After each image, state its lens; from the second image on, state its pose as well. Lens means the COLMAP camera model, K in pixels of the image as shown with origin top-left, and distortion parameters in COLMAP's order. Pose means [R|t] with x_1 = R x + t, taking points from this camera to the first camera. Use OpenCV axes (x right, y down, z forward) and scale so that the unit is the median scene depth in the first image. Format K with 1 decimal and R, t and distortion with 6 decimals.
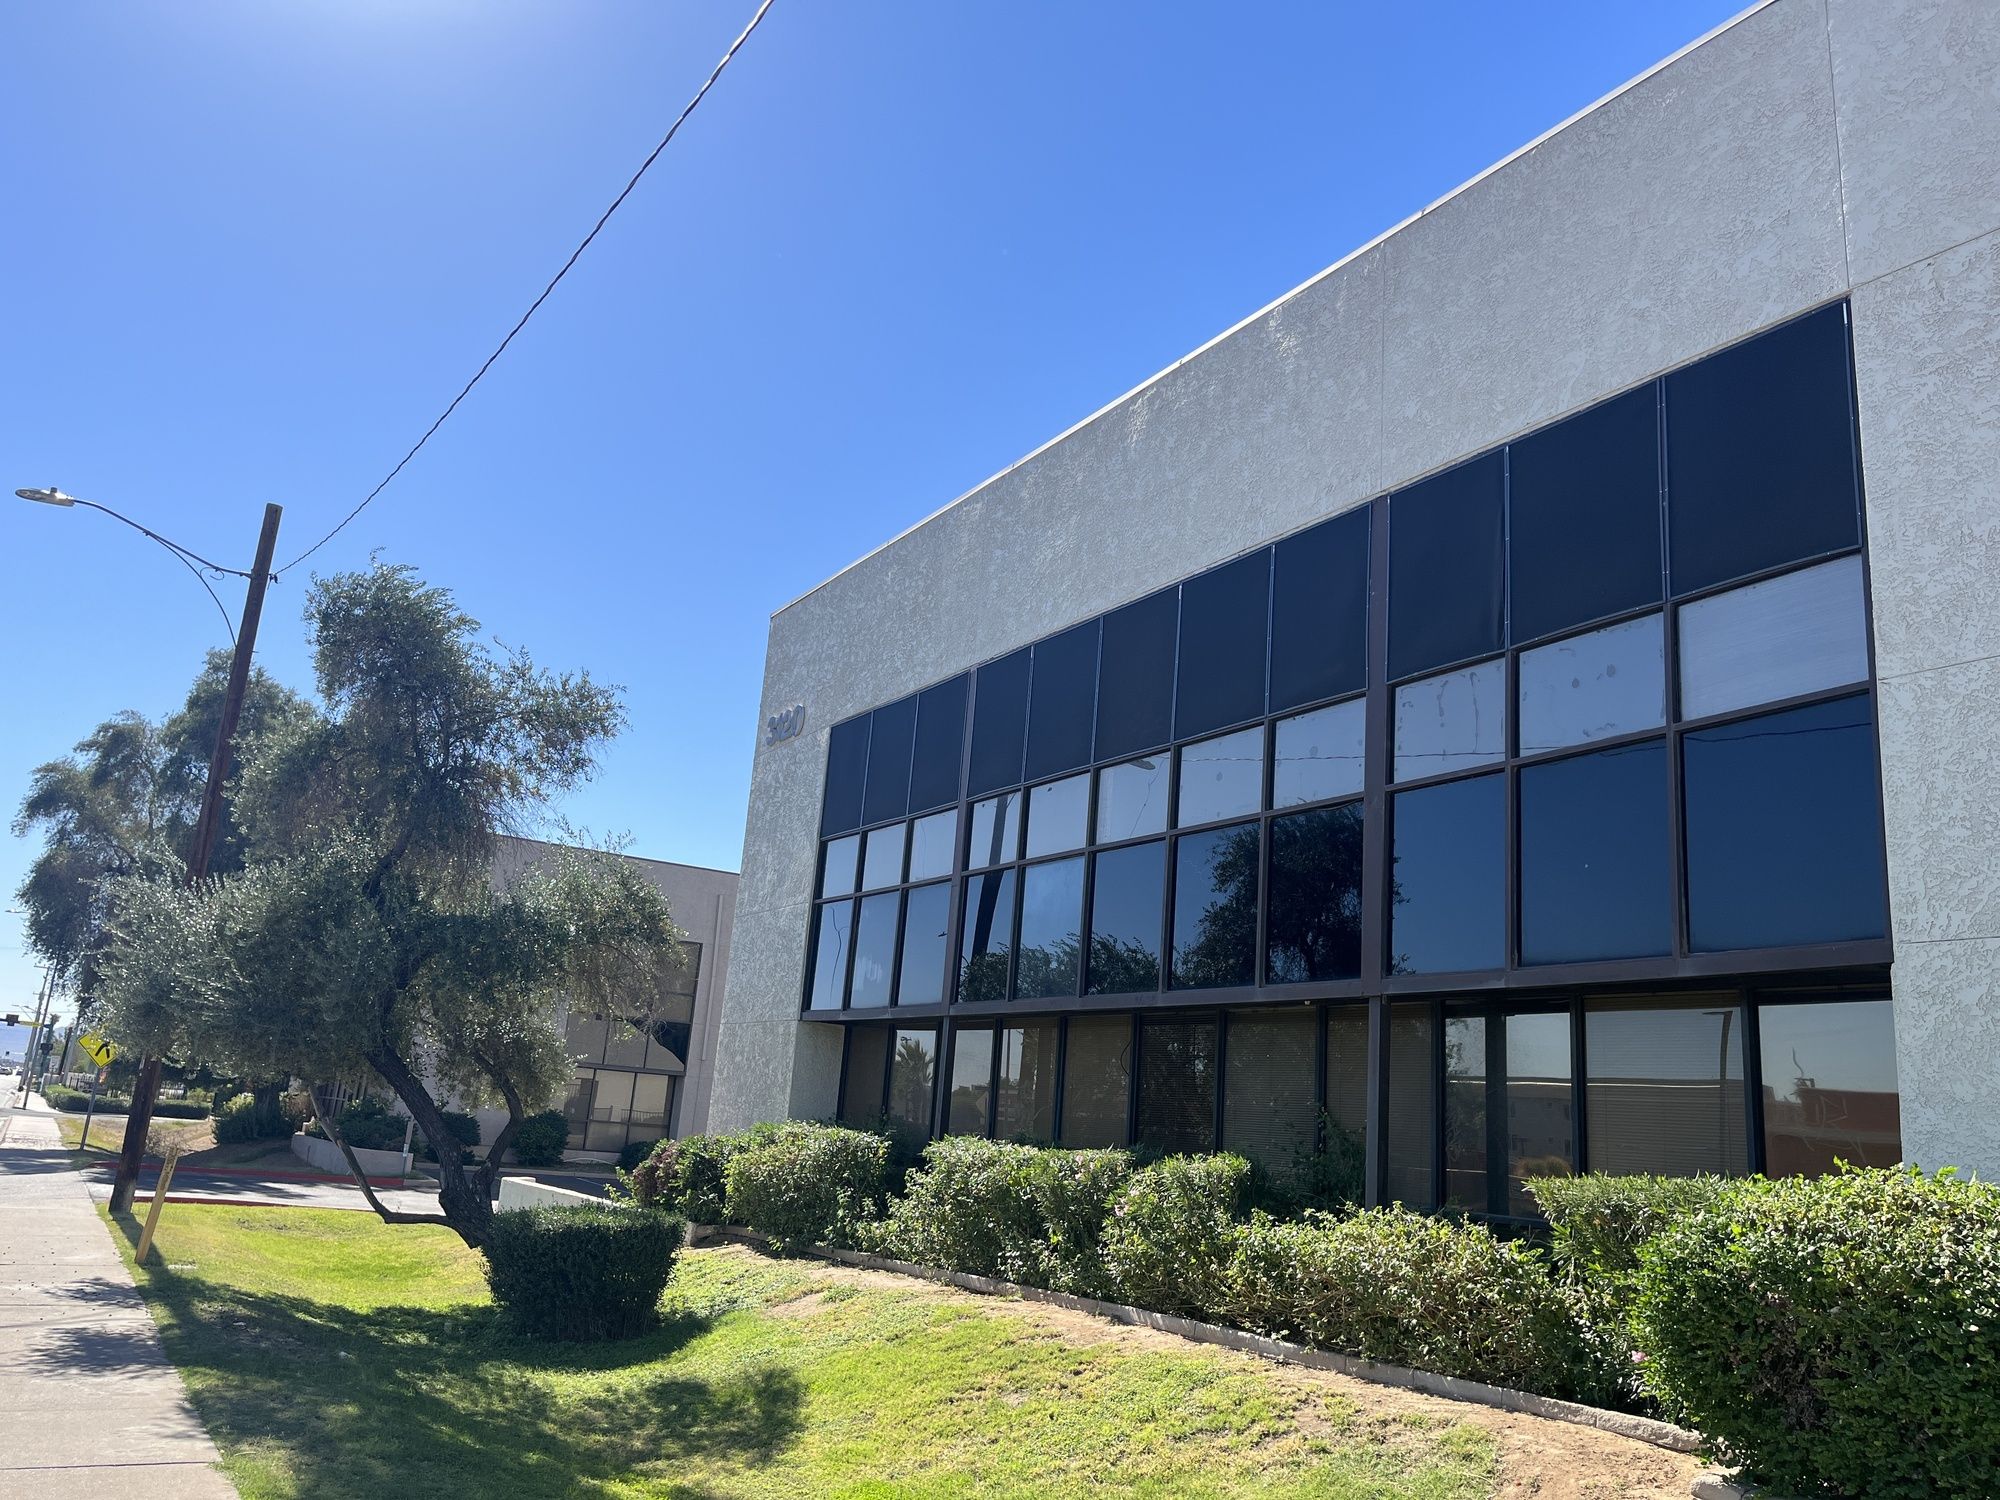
lens RADIAL K [[1513.1, 0, 976.1], [0, 1513.1, 756.6], [0, 0, 1]] dist [0.063551, -0.091672]
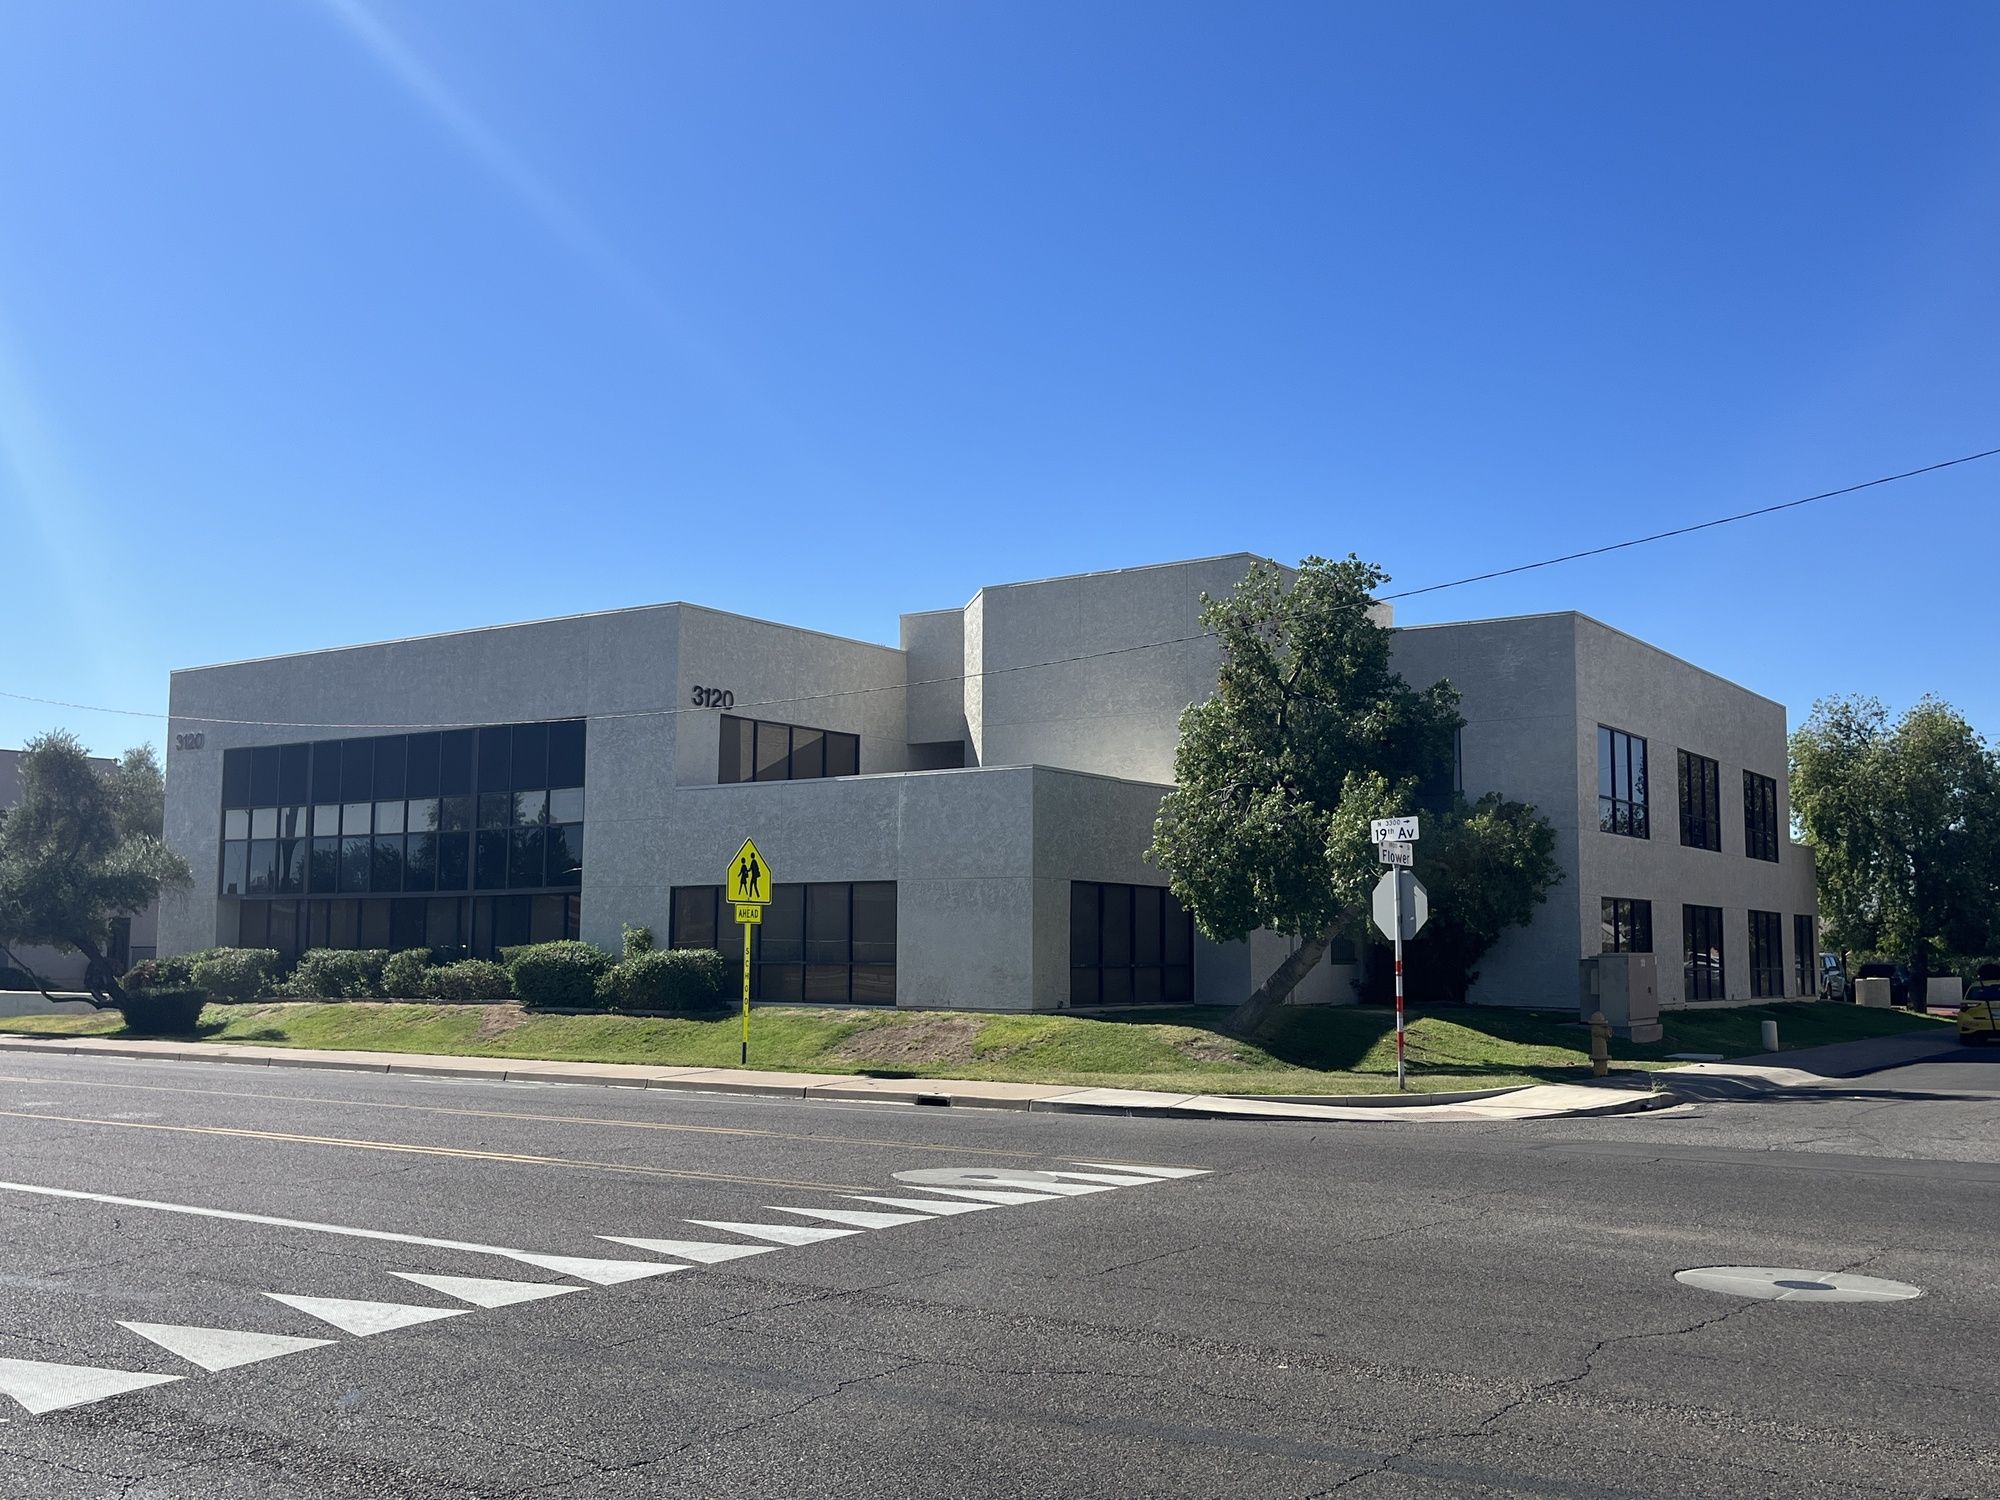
lens RADIAL K [[1903.0, 0, 1000.0], [0, 1903.0, 750.0], [0, 0, 1]] dist [0.075478, -0.318848]
pose [[0.910577, -0.031823, 0.412112, -0.359680], [-0.034013, 0.987882, 0.151435, -0.768812], [-0.411937, -0.151911, 0.898460, -2.931612]]
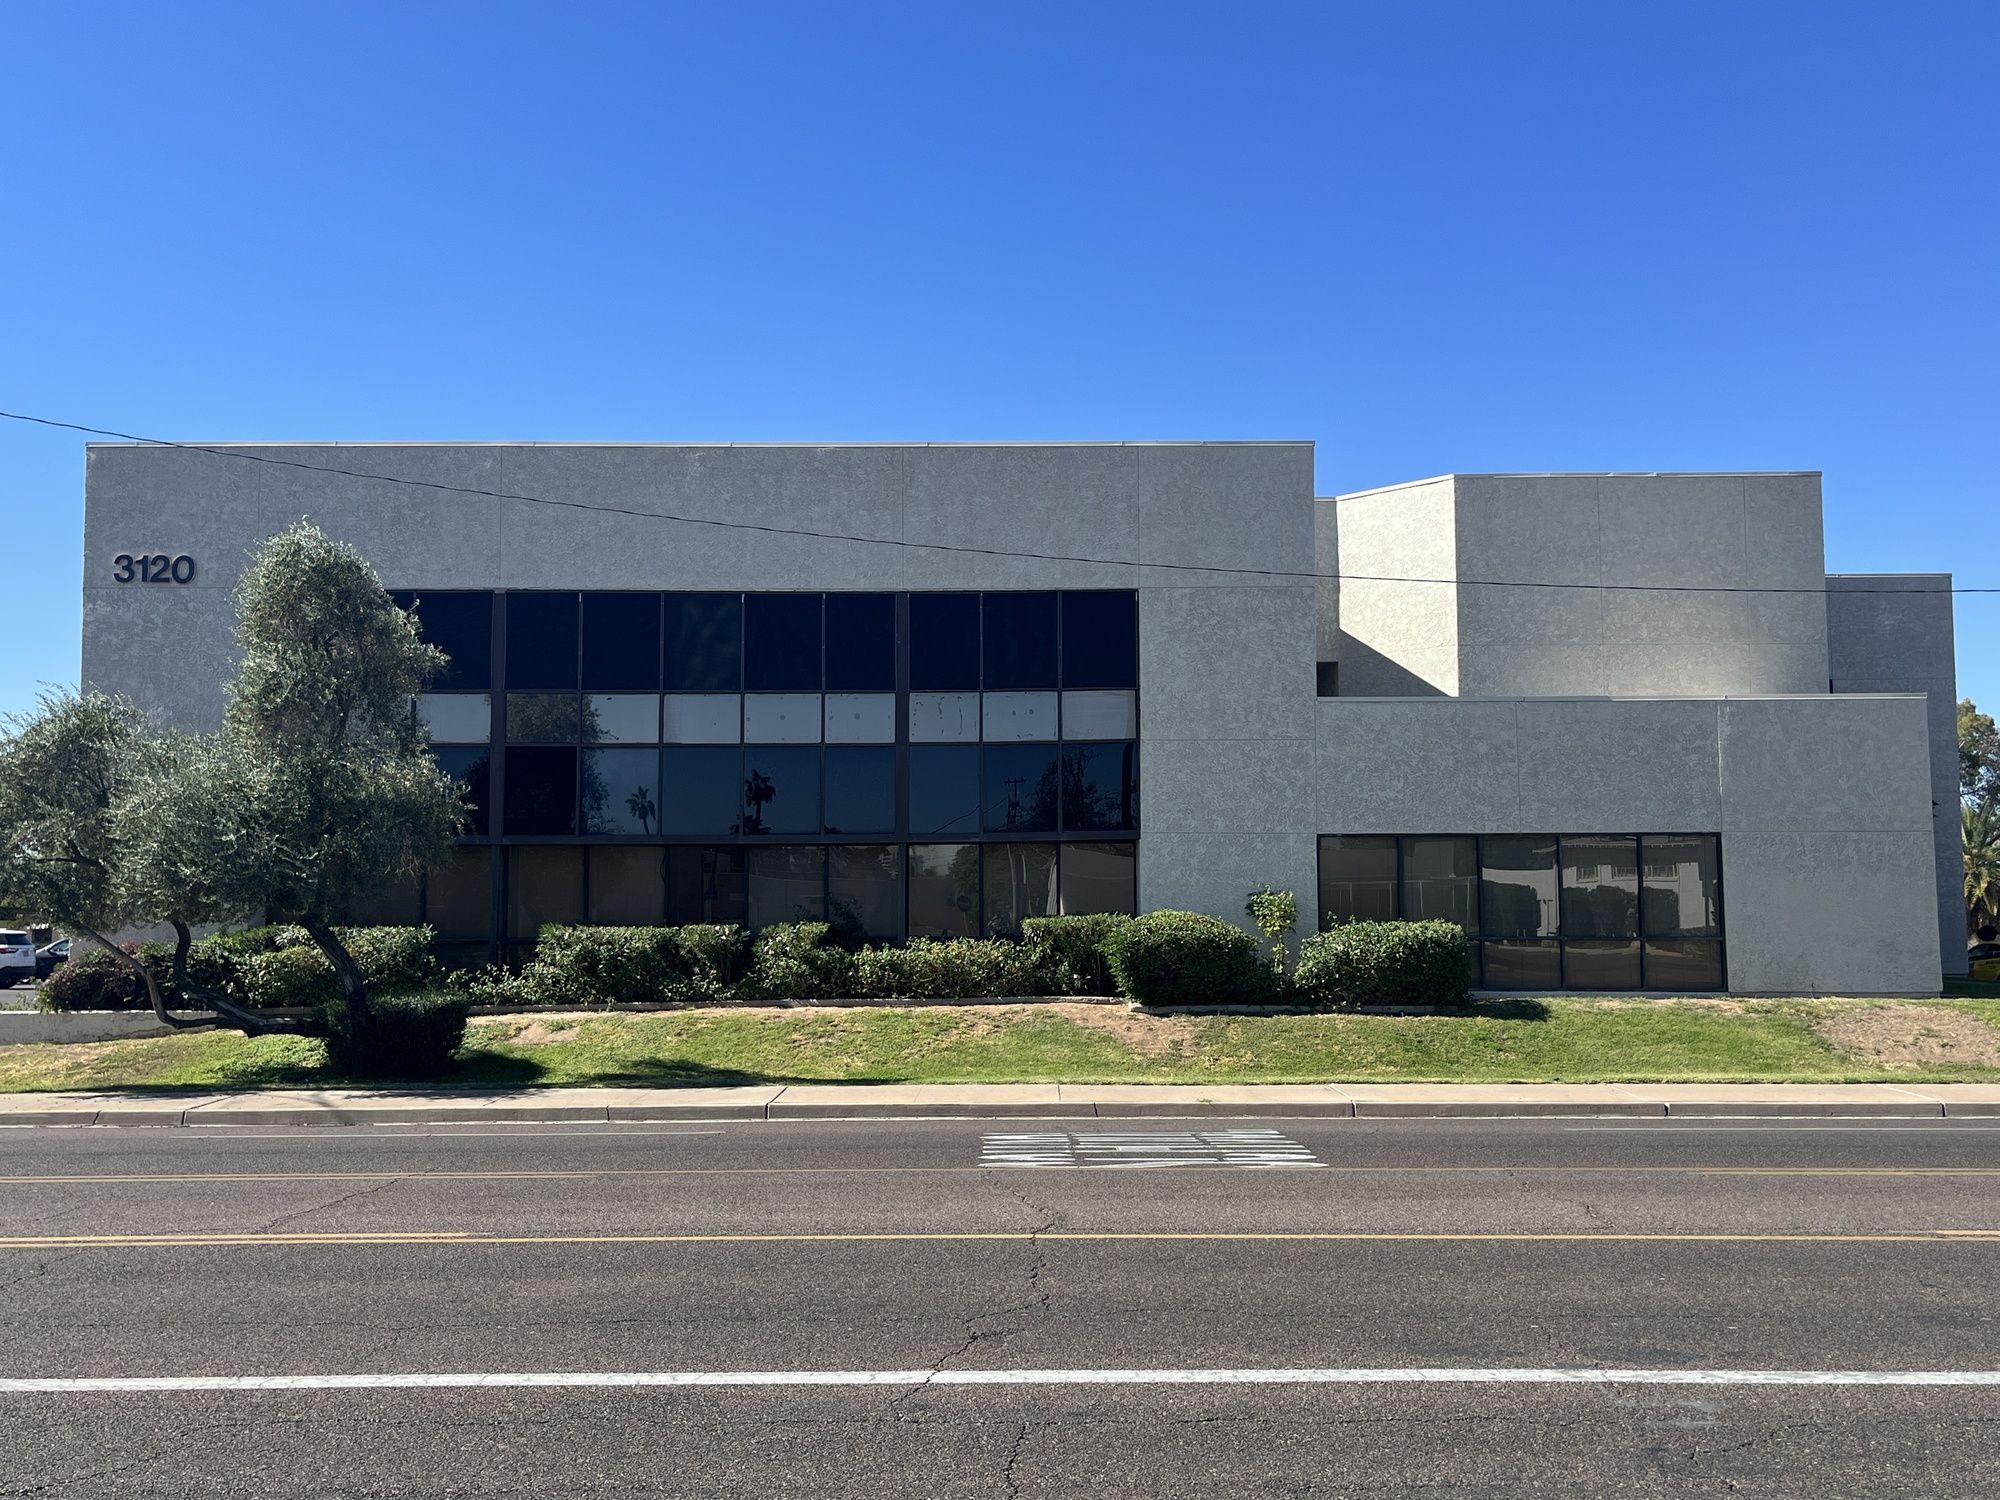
lens RADIAL K [[1875.2, 0, 1000.1], [0, 1875.2, 758.5], [0, 0, 1]] dist [0.120829, -0.281866]
pose [[0.515036, -0.007509, 0.857136, -1.865248], [-0.166444, 0.980052, 0.108599, -0.258181], [-0.840853, -0.198598, 0.503512, -0.400200]]
